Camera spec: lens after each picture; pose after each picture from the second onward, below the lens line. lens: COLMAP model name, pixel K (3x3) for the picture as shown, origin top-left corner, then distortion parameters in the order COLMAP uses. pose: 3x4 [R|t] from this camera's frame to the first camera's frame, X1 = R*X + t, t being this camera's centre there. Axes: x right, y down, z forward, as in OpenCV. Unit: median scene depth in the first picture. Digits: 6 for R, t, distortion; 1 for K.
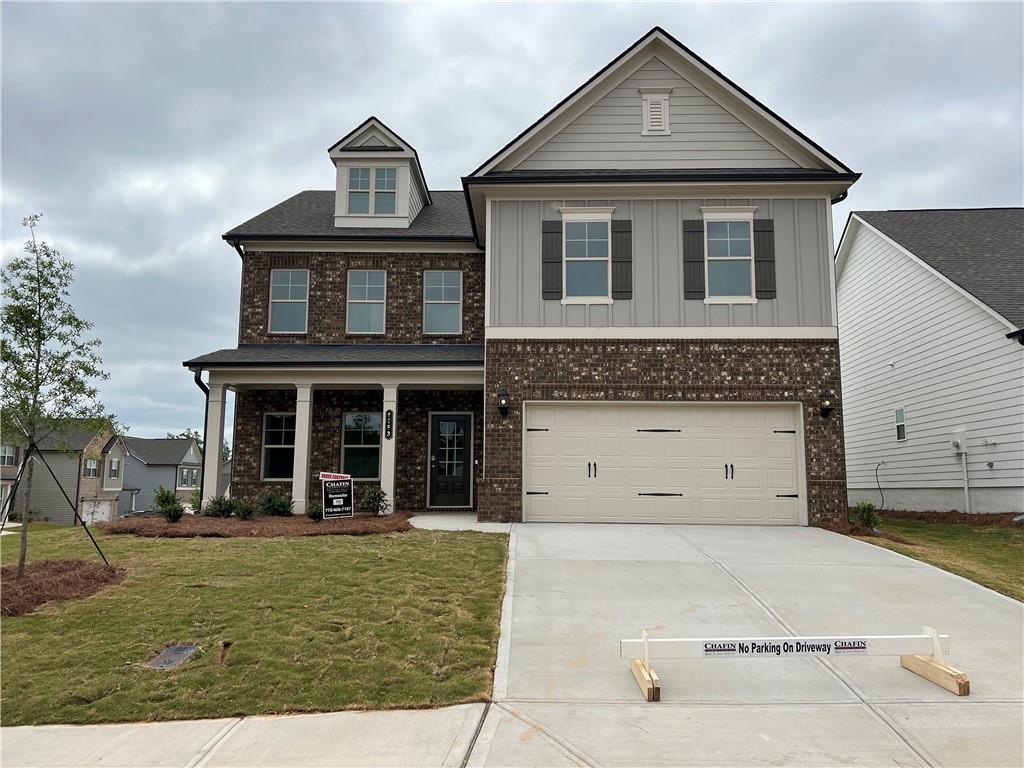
lens RADIAL K [[766.7, 0, 512.0], [0, 766.7, 384.0], [0, 0, 1]] dist [0.074288, -0.081526]
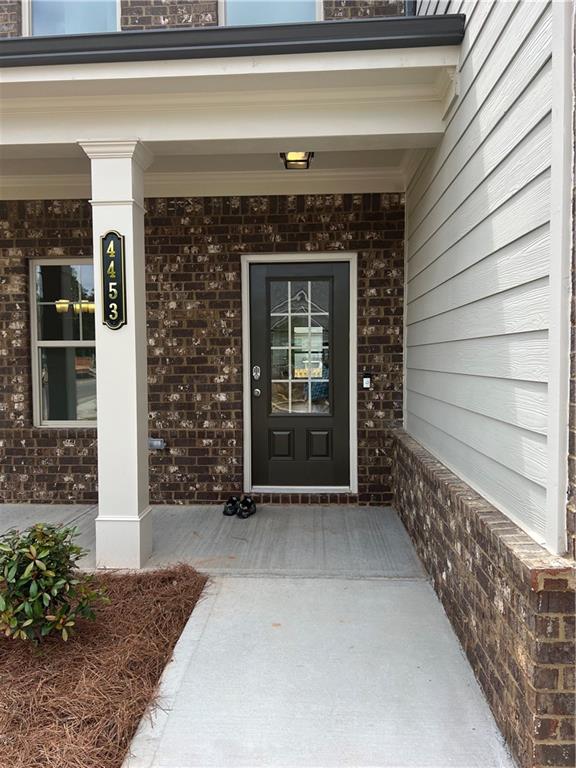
lens RADIAL K [[575.0, 0, 287.5], [0, 575.0, 372.0], [0, 0, 1]] dist [0.074288, -0.081526]
pose [[0.998504, -0.009496, -0.053855, -0.087364], [0.018116, 0.986638, 0.161920, 0.059528], [0.051597, -0.162653, 0.985333, 0.873096]]
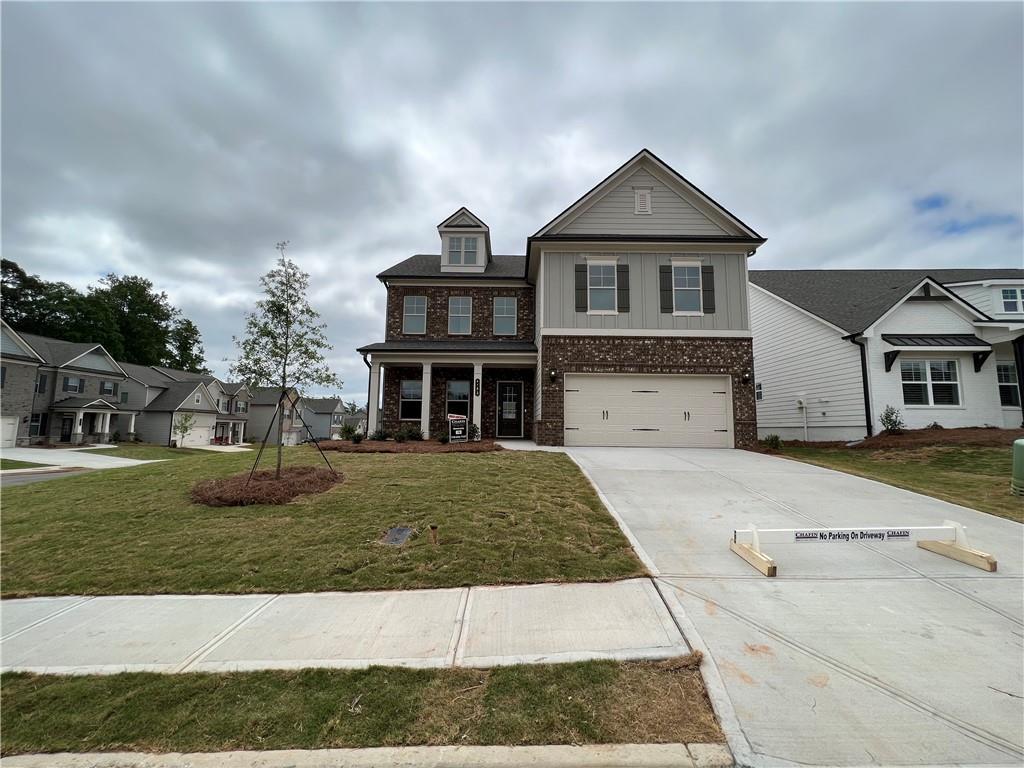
lens RADIAL K [[411.9, 0, 512.0], [0, 411.9, 384.0], [0, 0, 1]] dist [-0.000534, 0.000217]
pose [[0.999903, 0.008399, 0.011134, -0.107231], [-0.008713, 0.999557, 0.028463, 0.021497], [-0.010890, -0.028557, 0.999533, 0.112830]]
